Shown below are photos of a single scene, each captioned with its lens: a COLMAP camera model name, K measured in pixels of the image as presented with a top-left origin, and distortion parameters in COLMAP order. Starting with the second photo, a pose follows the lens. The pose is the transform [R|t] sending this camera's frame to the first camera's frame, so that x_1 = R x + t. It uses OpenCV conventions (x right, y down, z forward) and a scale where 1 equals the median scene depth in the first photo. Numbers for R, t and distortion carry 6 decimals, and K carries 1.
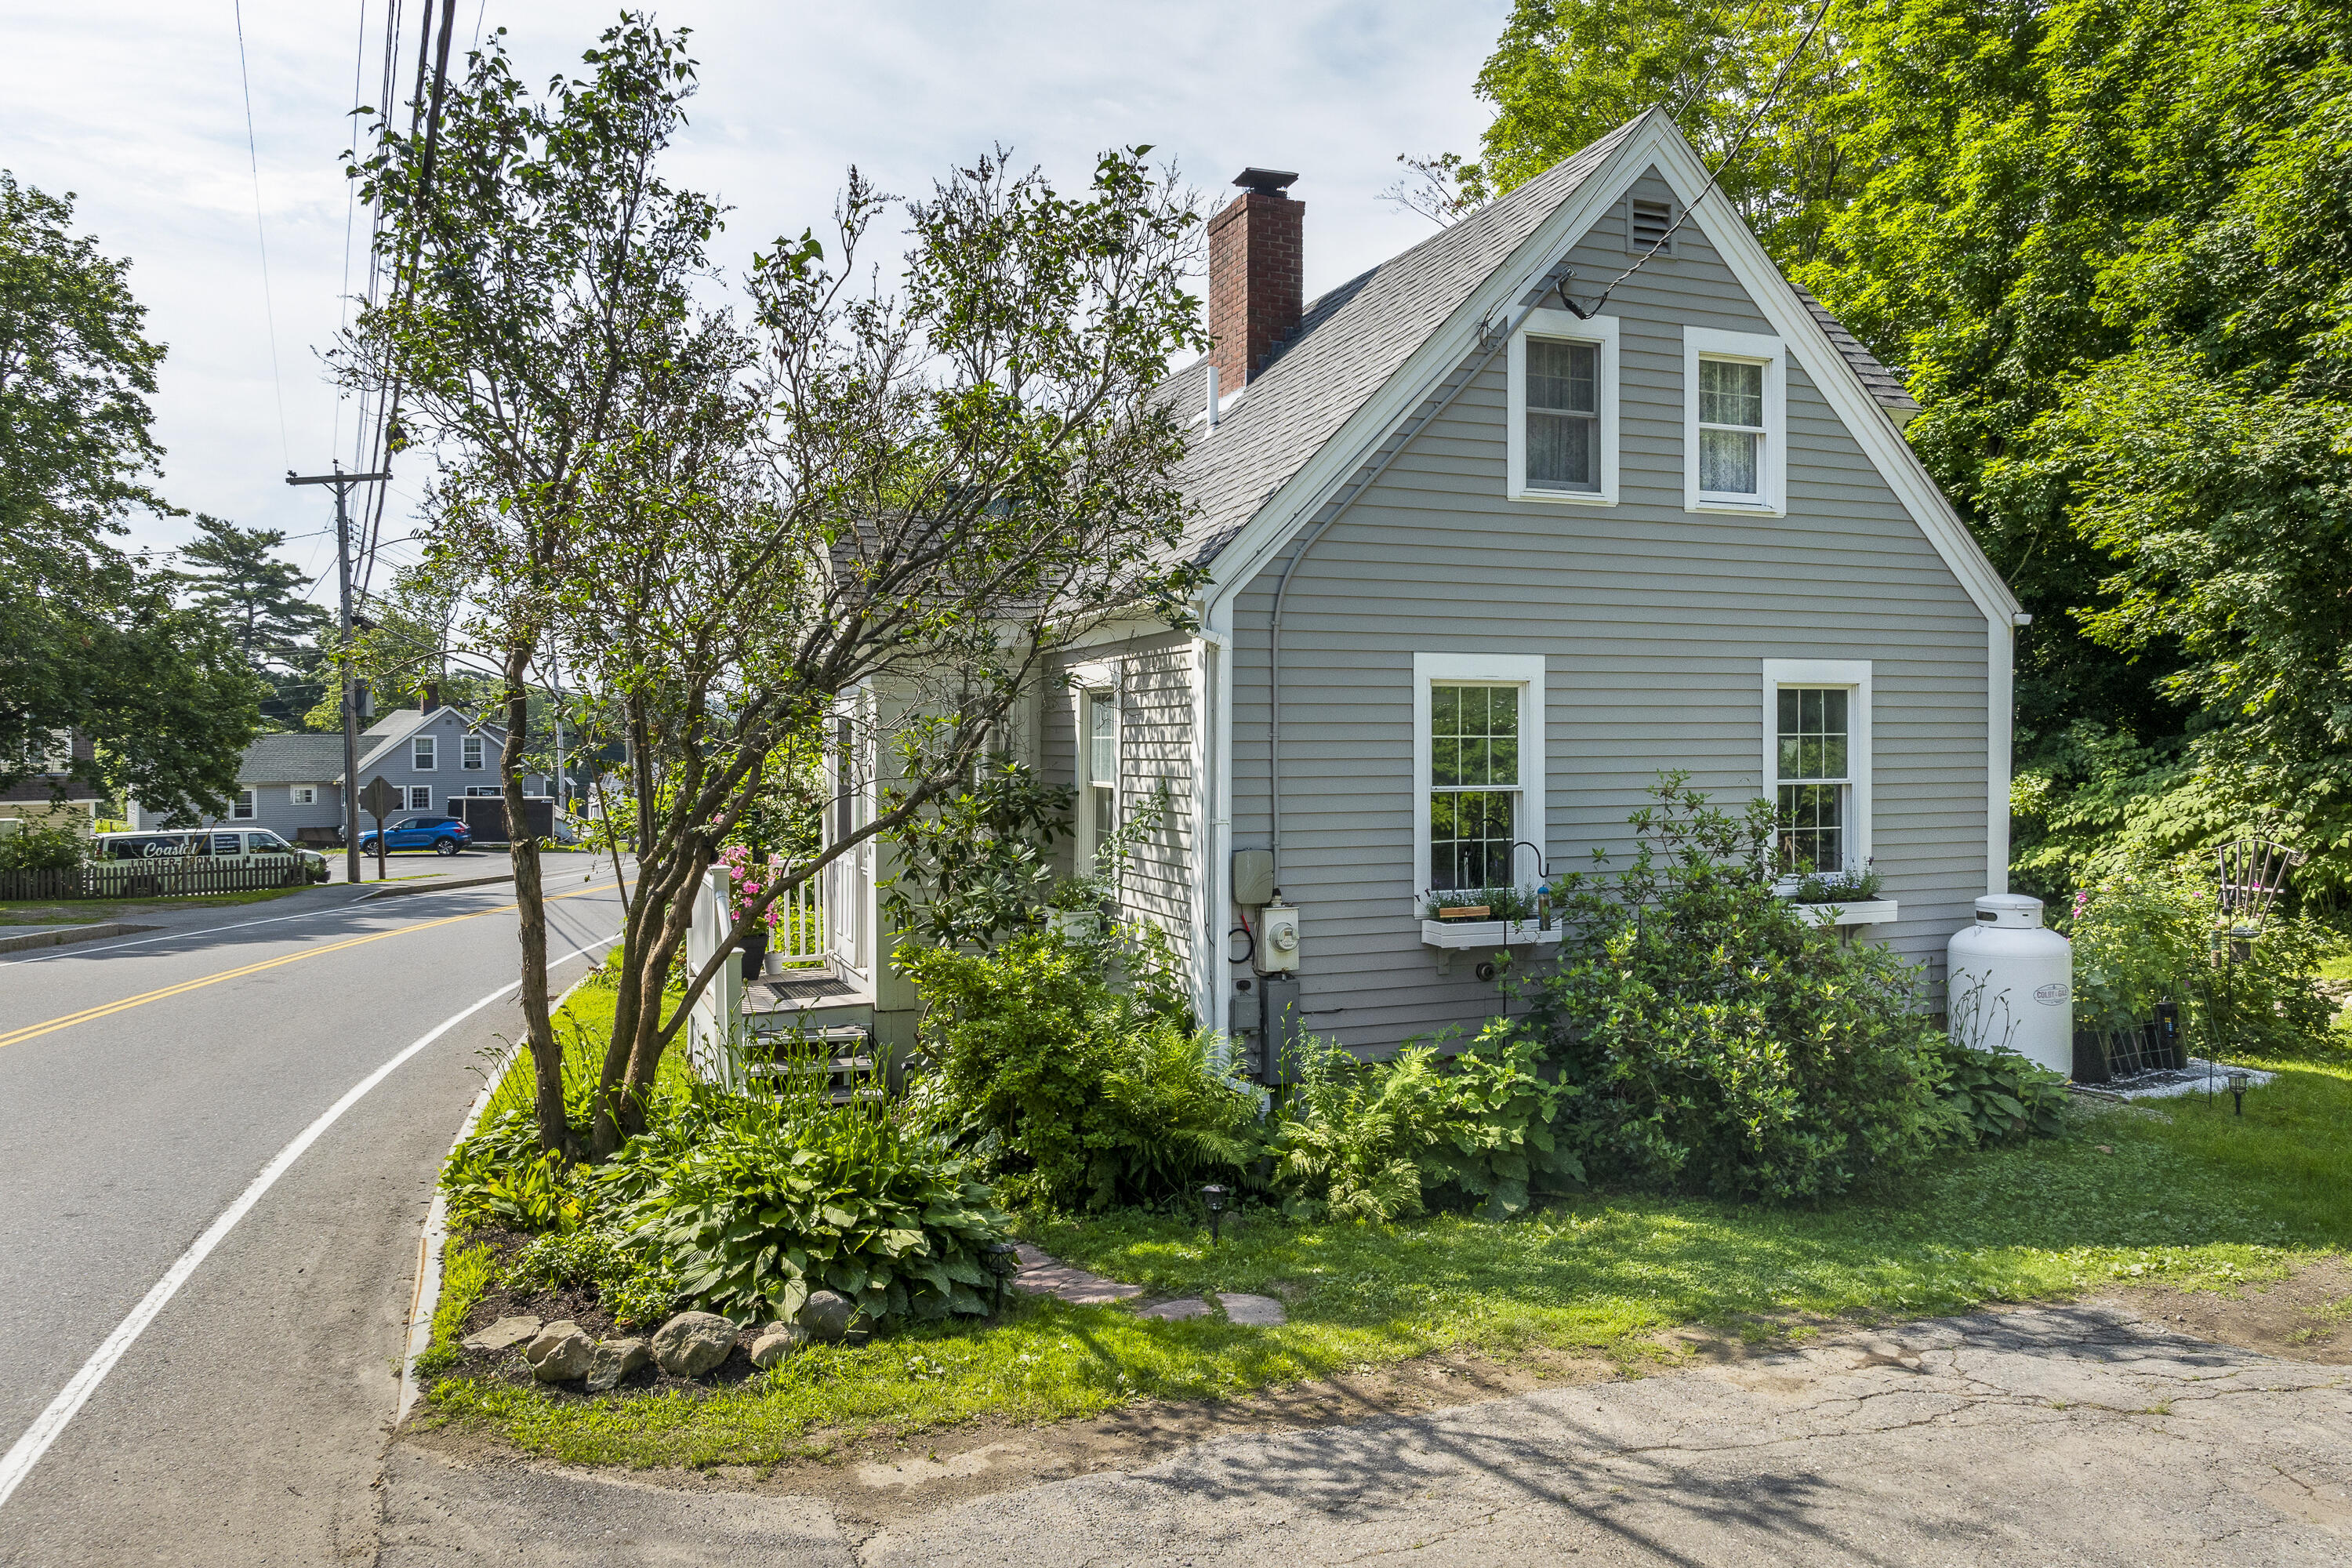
lens RADIAL K [[1675.9, 0, 1166.0], [0, 1675.9, 738.1], [0, 0, 1]] dist [-0.005362, -0.003516]
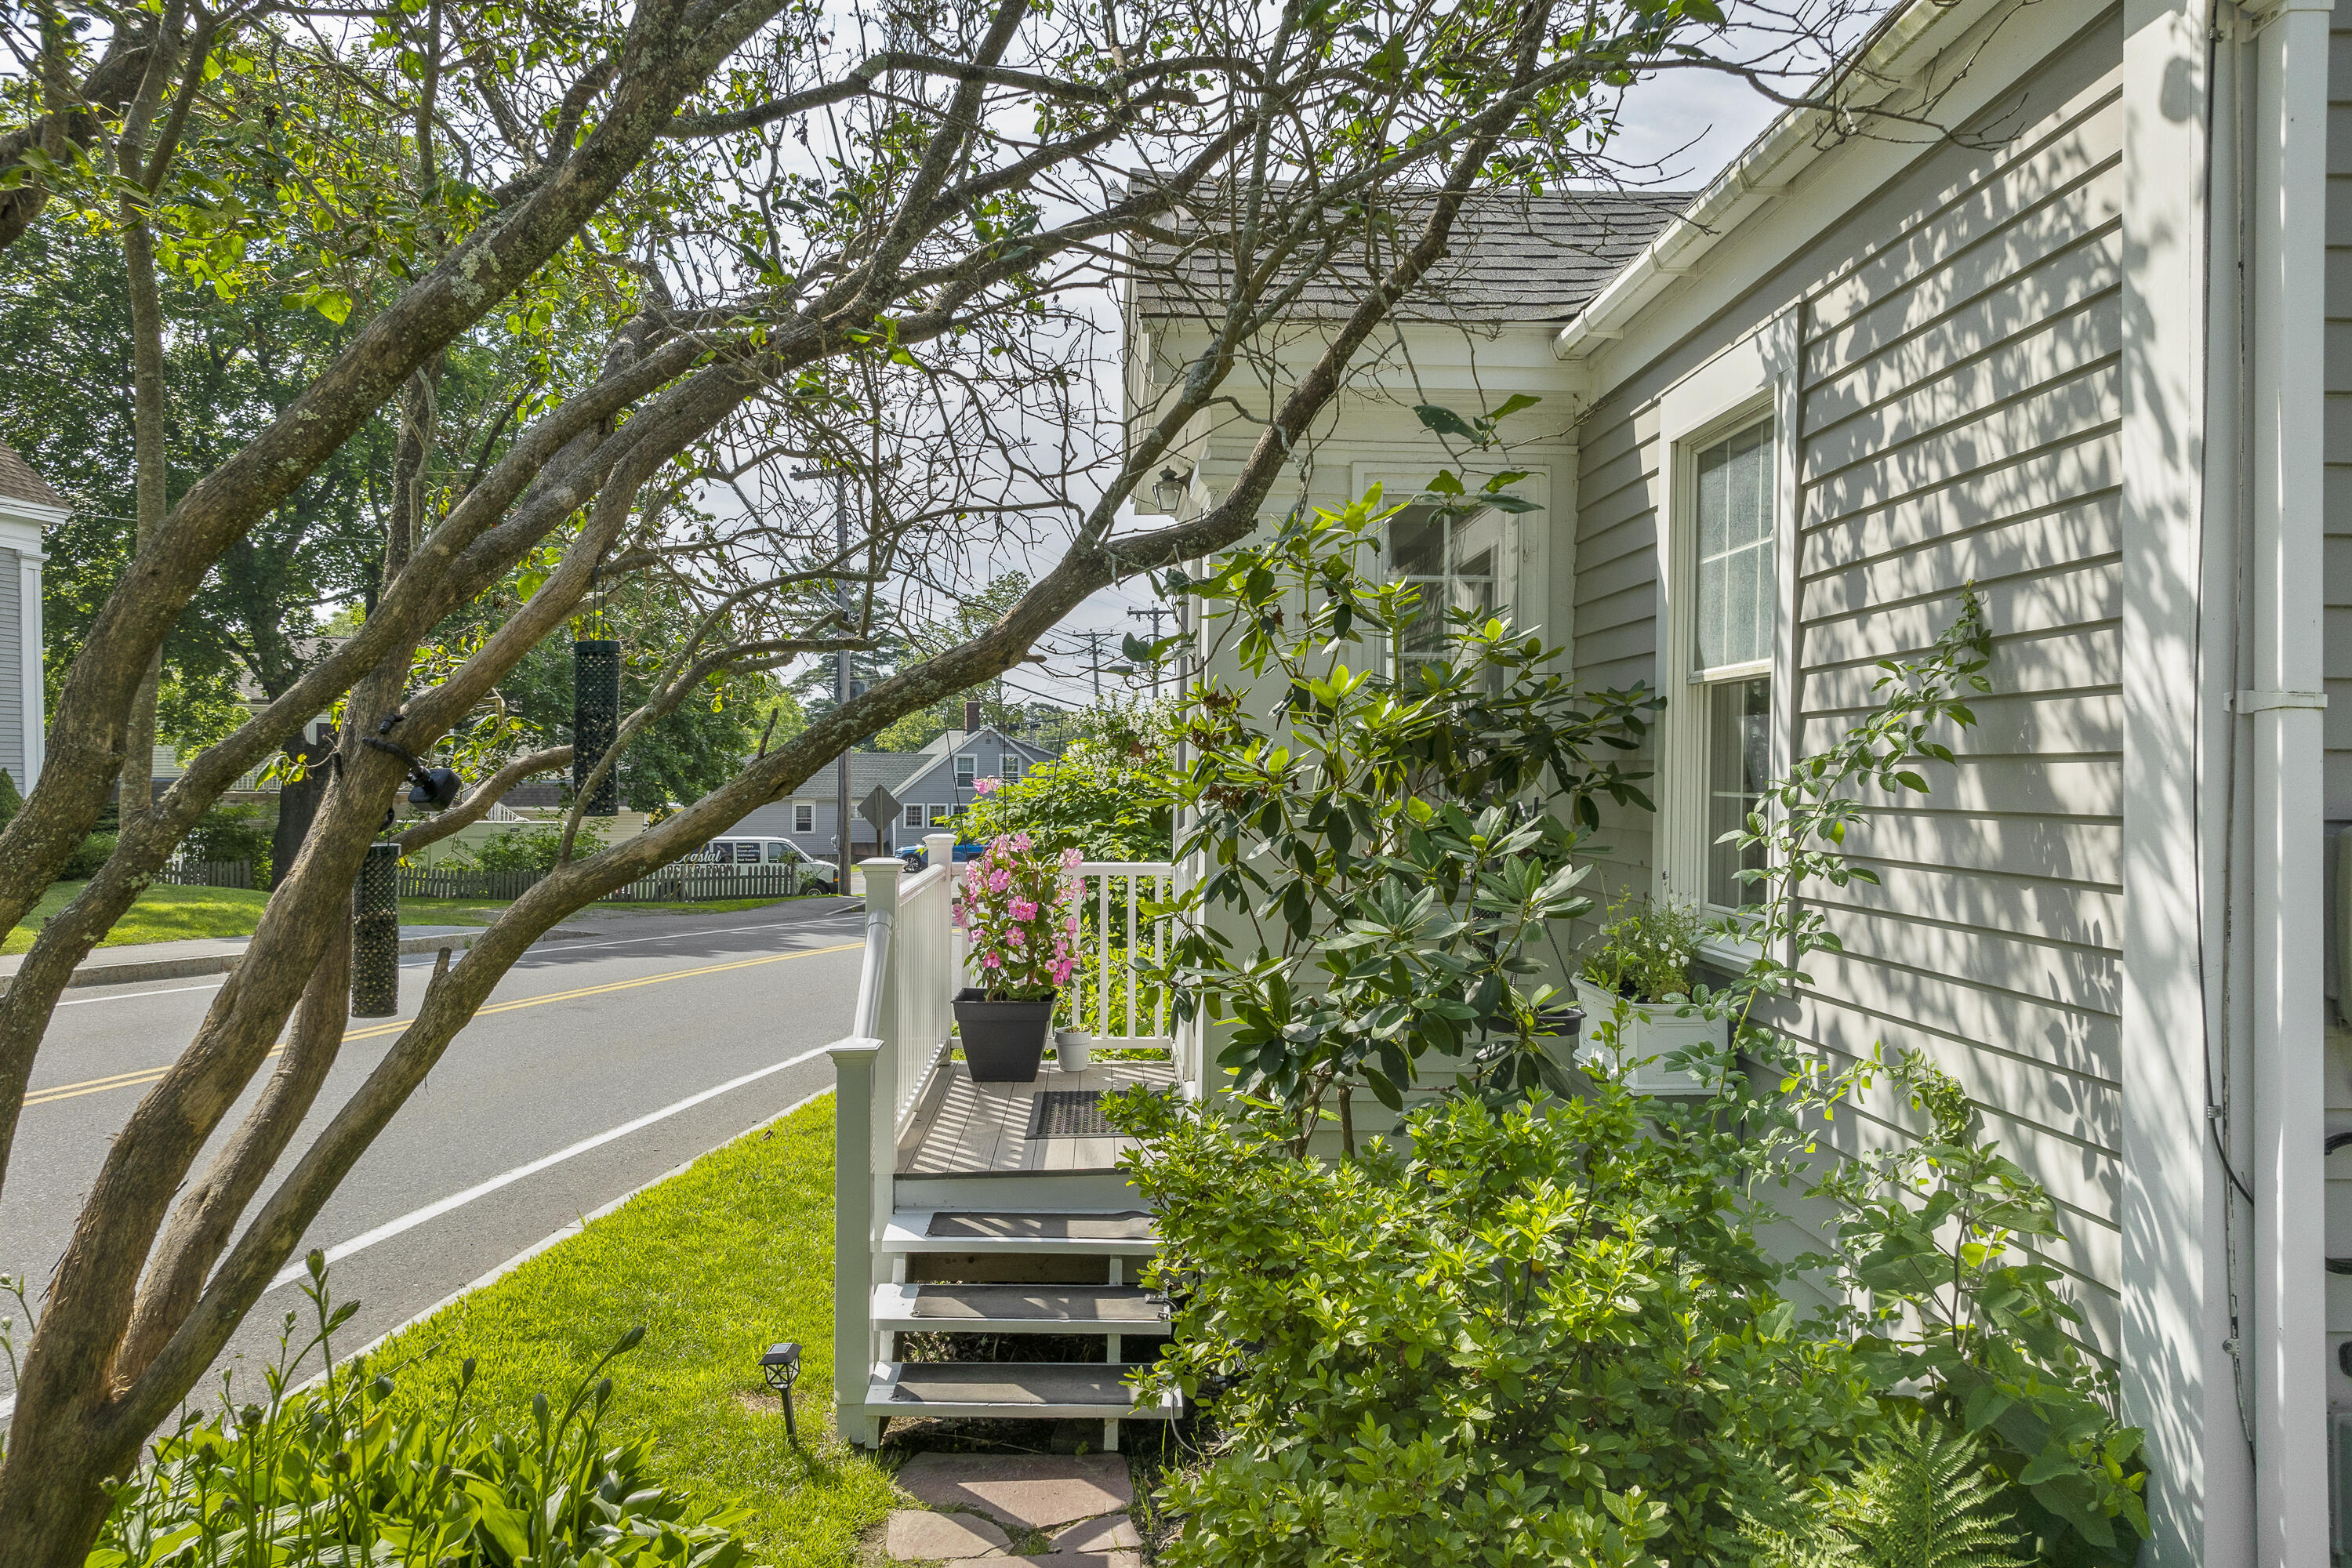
lens RADIAL K [[1667.3, 0, 1176.0], [0, 1667.3, 784.0], [0, 0, 1]] dist [-0.002686, -0.002917]
pose [[0.949301, 0.010437, -0.314194, -0.023555], [-0.008104, 0.999929, 0.008732, 0.031241], [0.314263, -0.005743, 0.949319, 0.364240]]
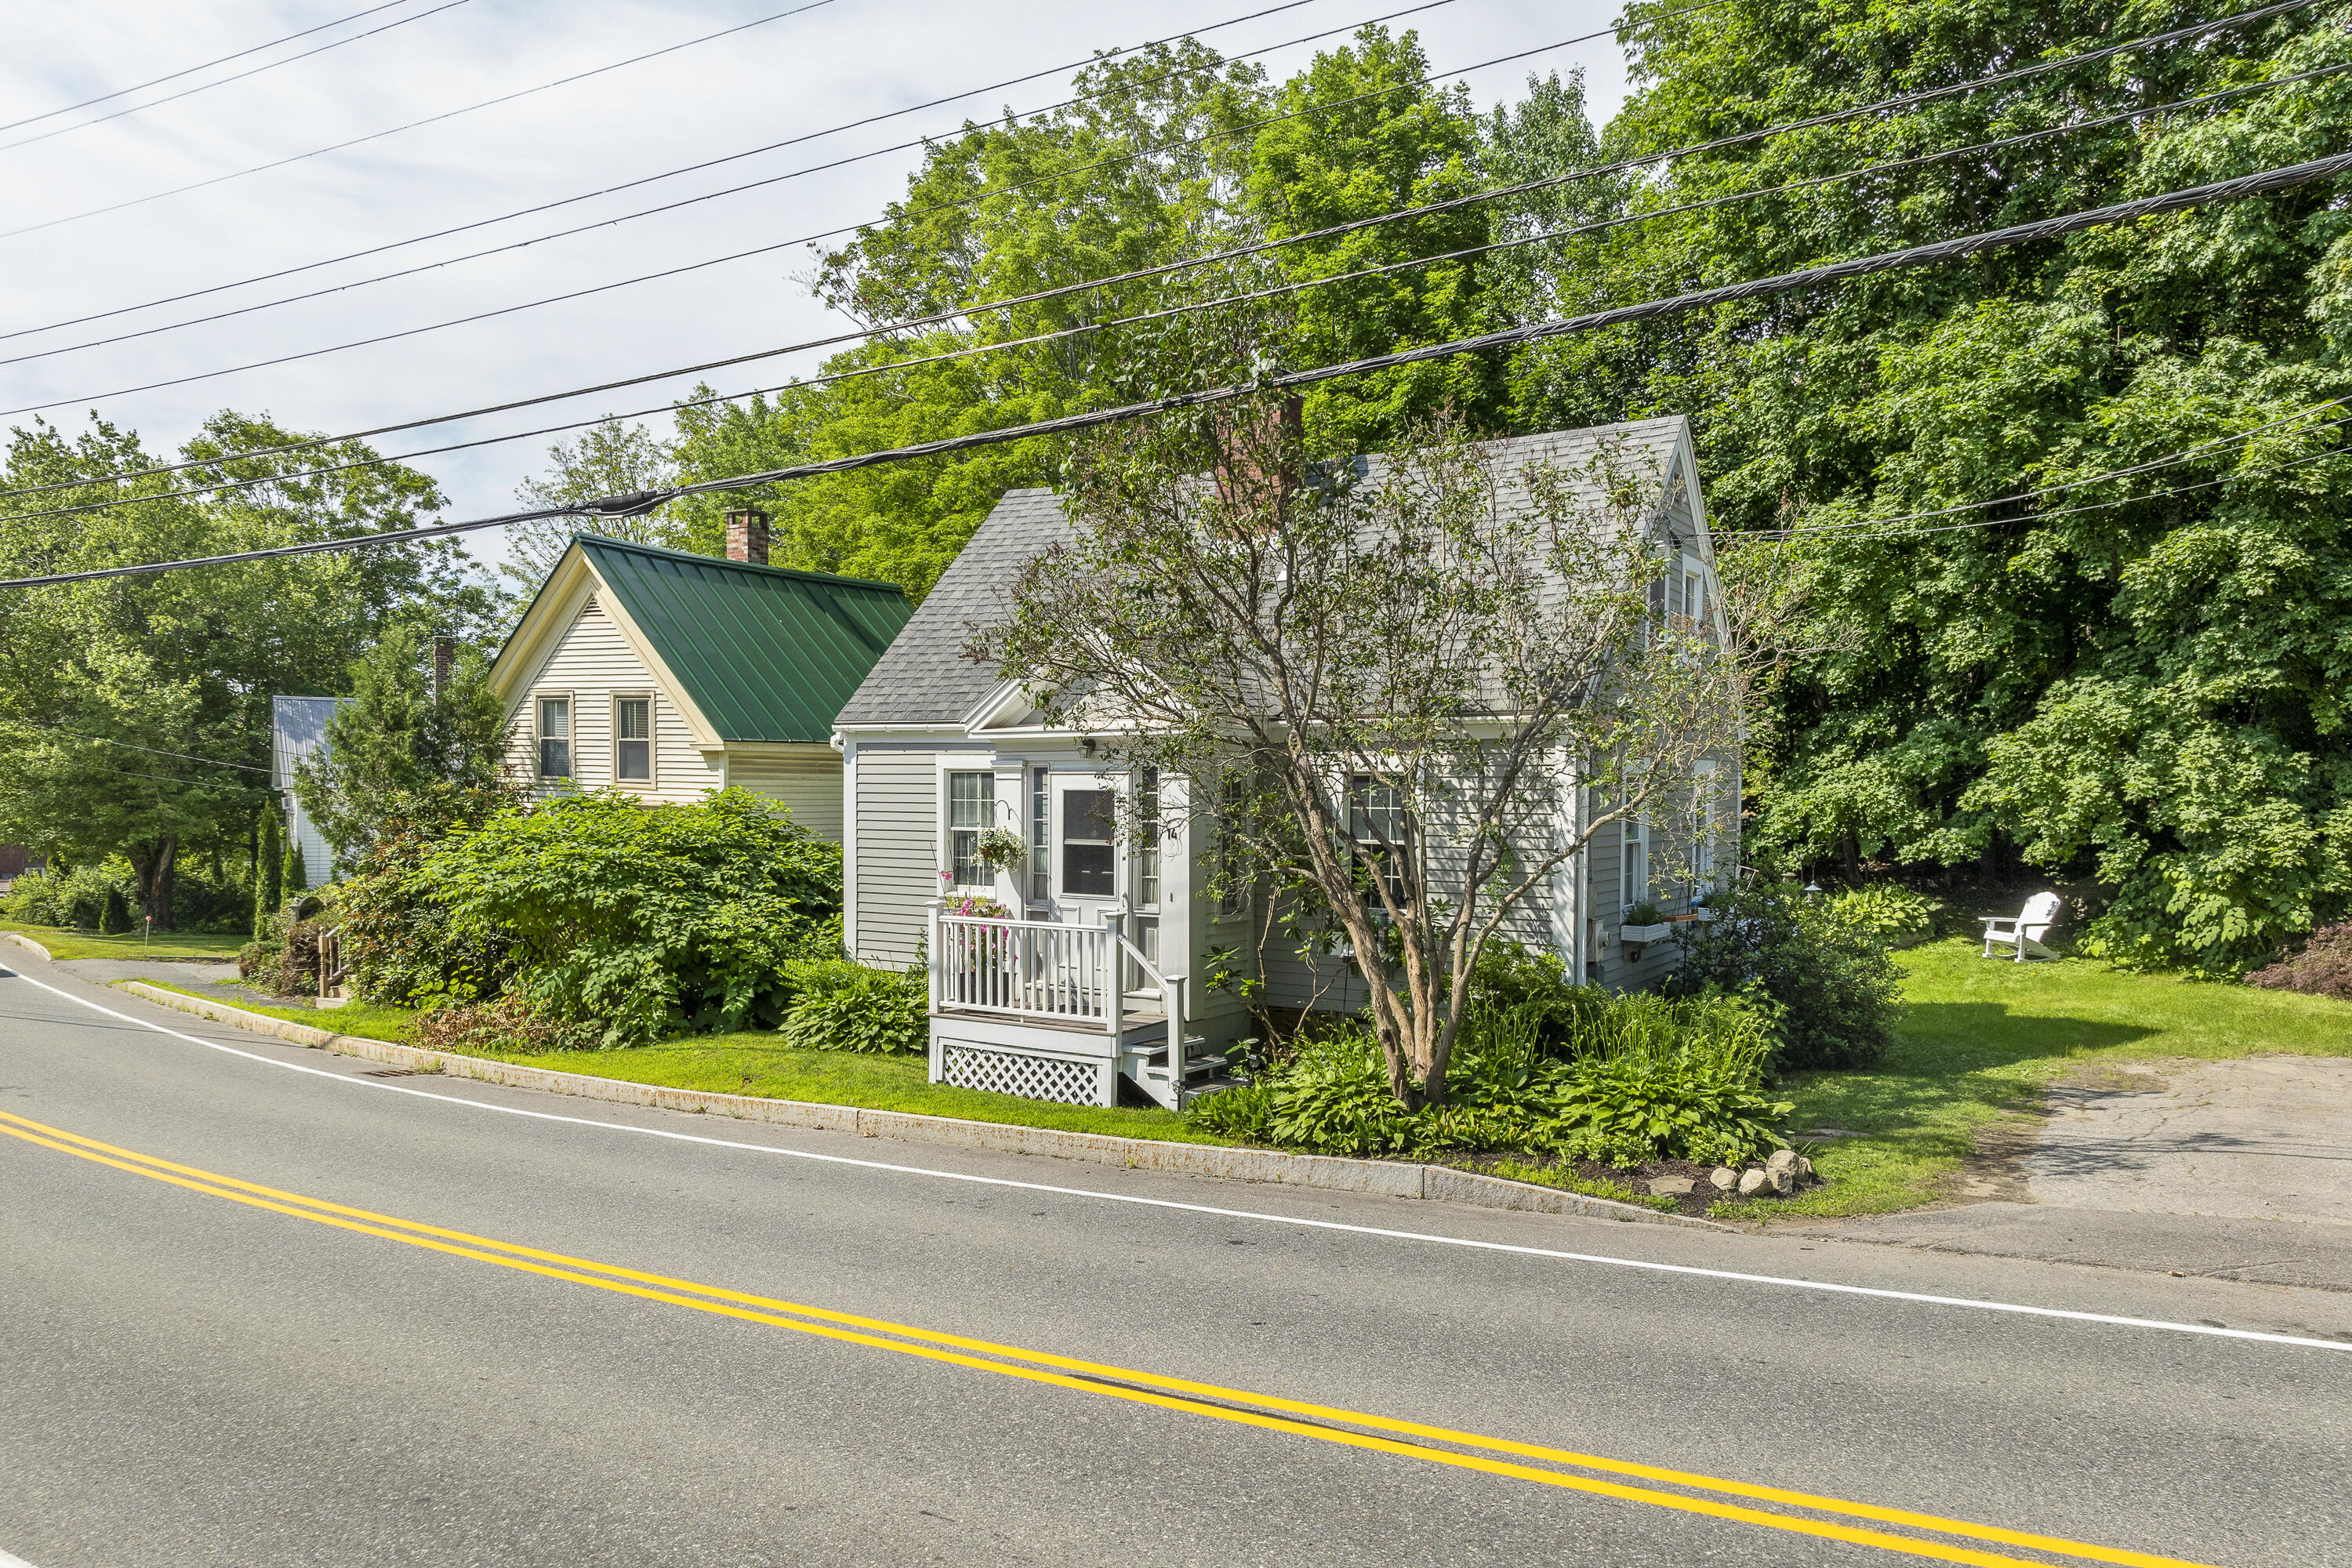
lens RADIAL K [[1655.6, 0, 1168.8], [0, 1655.6, 849.2], [0, 0, 1]] dist [-0.002033, 0.006532]
pose [[0.811002, -0.015706, 0.584833, -0.593143], [-0.008648, 0.999208, 0.038828, -0.010519], [-0.584980, -0.036547, 0.810224, -0.002804]]
